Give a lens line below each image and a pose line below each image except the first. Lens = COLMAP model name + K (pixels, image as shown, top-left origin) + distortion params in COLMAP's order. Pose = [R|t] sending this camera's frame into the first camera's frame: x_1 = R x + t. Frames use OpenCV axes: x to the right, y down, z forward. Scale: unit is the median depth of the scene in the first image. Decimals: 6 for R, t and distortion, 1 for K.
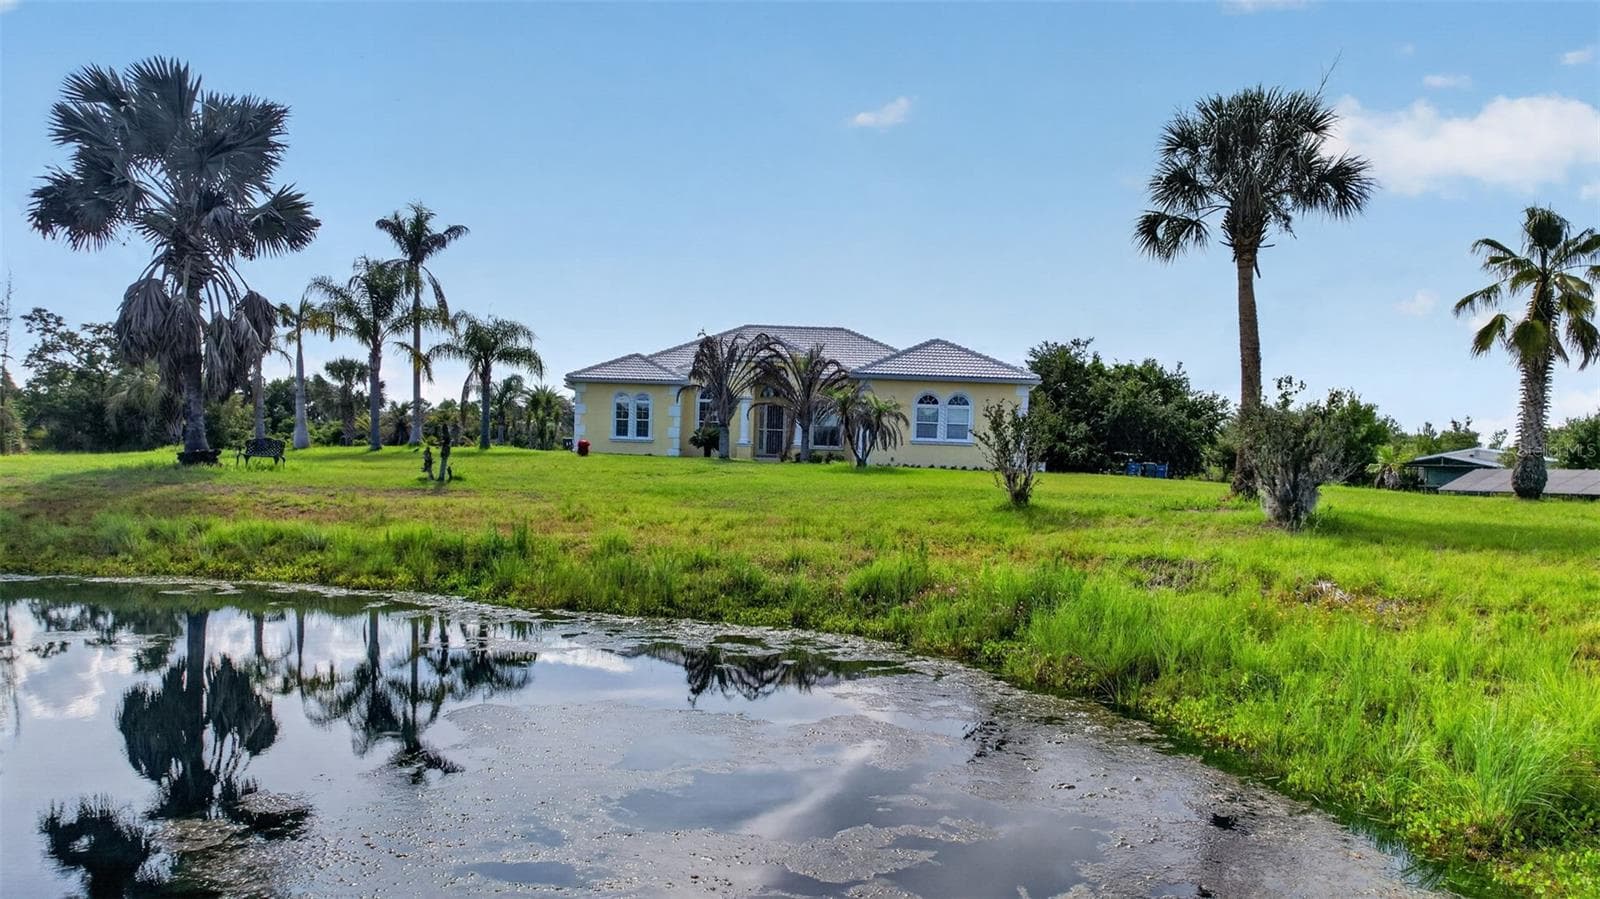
lens RADIAL K [[1022.5, 0, 800.0], [0, 1022.5, 449.5], [0, 0, 1]] dist [-0.061280, 0.060459]
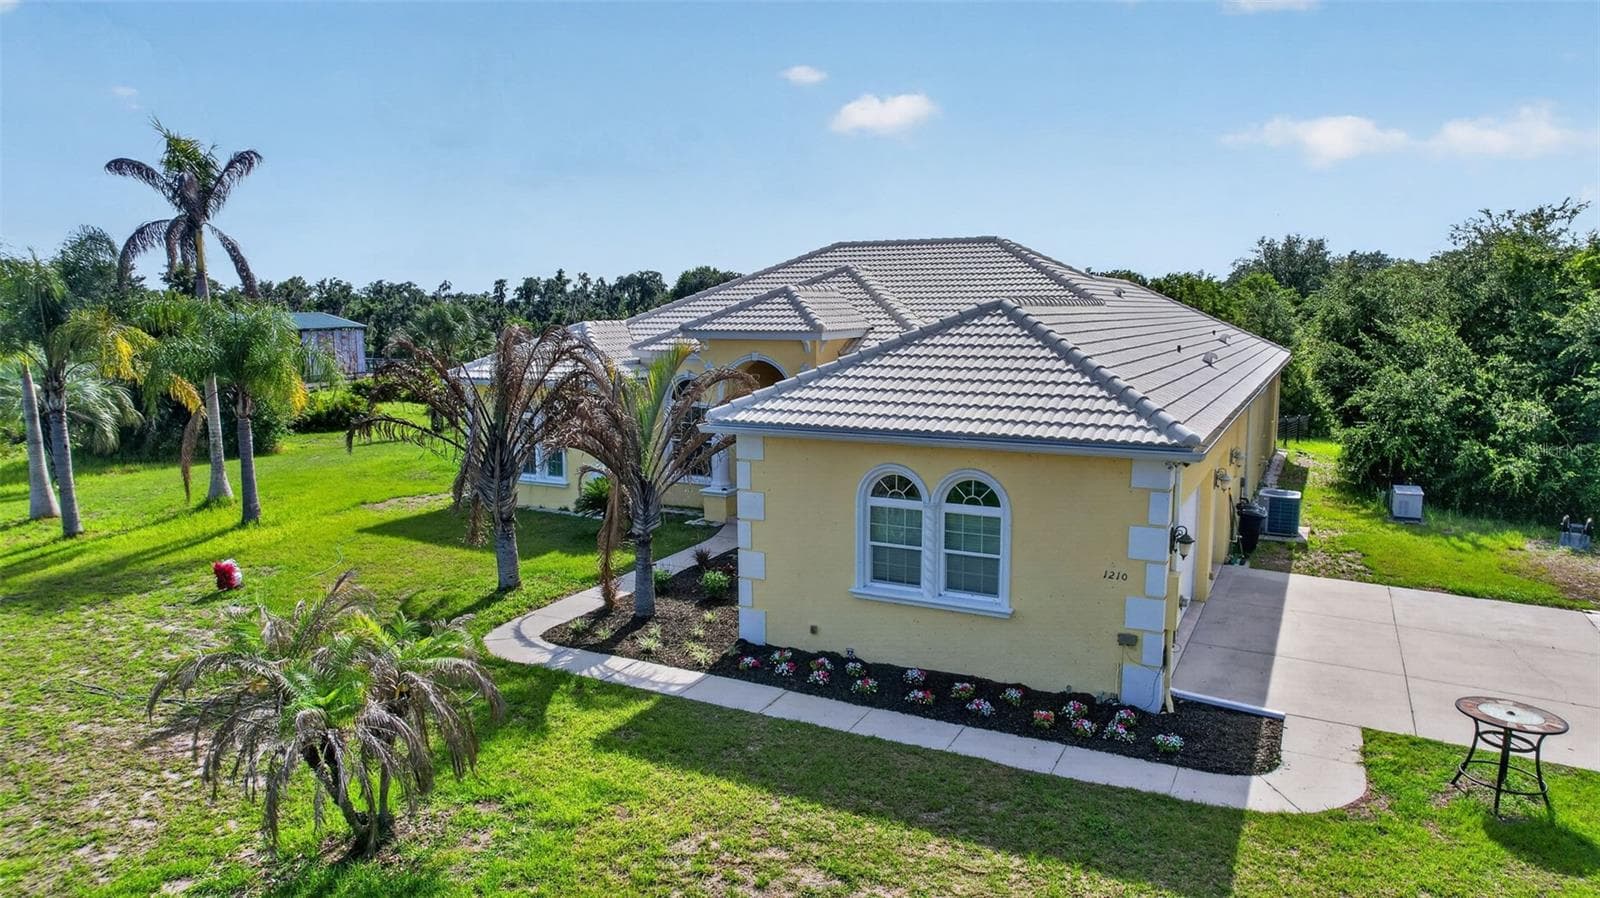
lens RADIAL K [[1022.5, 0, 800.0], [0, 1022.5, 449.0], [0, 0, 1]] dist [-0.061280, 0.060459]
pose [[0.891150, 0.009805, -0.453602, 0.246375], [0.062017, 0.987750, 0.143191, -0.110616], [0.449450, -0.155736, 0.879626, 0.602913]]
